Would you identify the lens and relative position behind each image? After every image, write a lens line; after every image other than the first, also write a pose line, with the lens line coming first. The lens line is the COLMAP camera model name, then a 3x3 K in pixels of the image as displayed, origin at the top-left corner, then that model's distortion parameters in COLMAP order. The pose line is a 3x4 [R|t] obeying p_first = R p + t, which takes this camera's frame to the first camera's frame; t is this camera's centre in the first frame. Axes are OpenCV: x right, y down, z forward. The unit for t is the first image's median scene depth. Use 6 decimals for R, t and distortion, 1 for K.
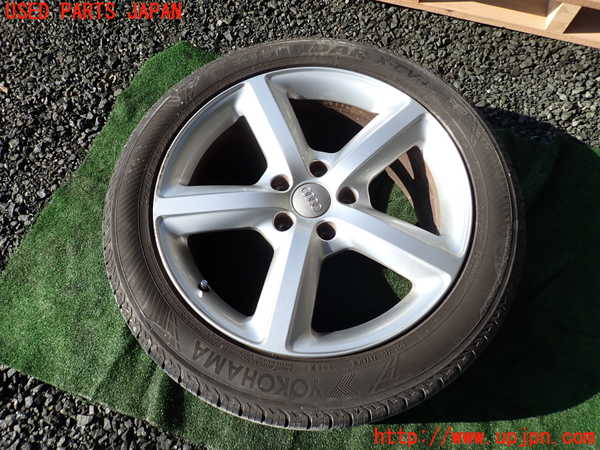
lens RADIAL K [[434.0, 0, 299.4], [0, 434.0, 226.8], [0, 0, 1]] dist [0.004588, -0.005616]
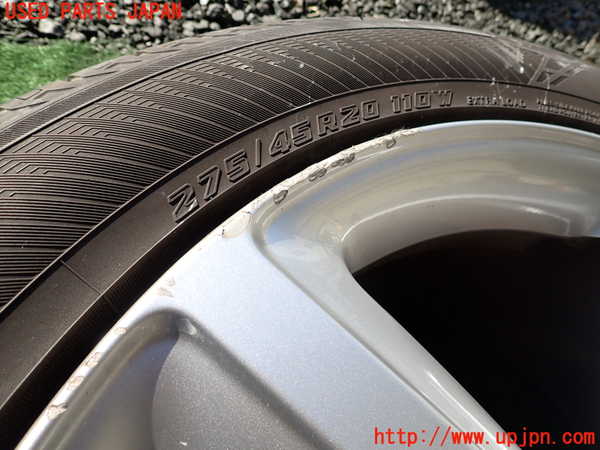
lens RADIAL K [[434.0, 0, 301.0], [0, 434.0, 224.8], [0, 0, 1]] dist [0.004588, -0.005616]
pose [[0.690840, 0.715668, -0.102756, -0.184978], [-0.718489, 0.663689, -0.208064, -0.029568], [-0.080707, 0.217568, 0.972703, 0.514239]]
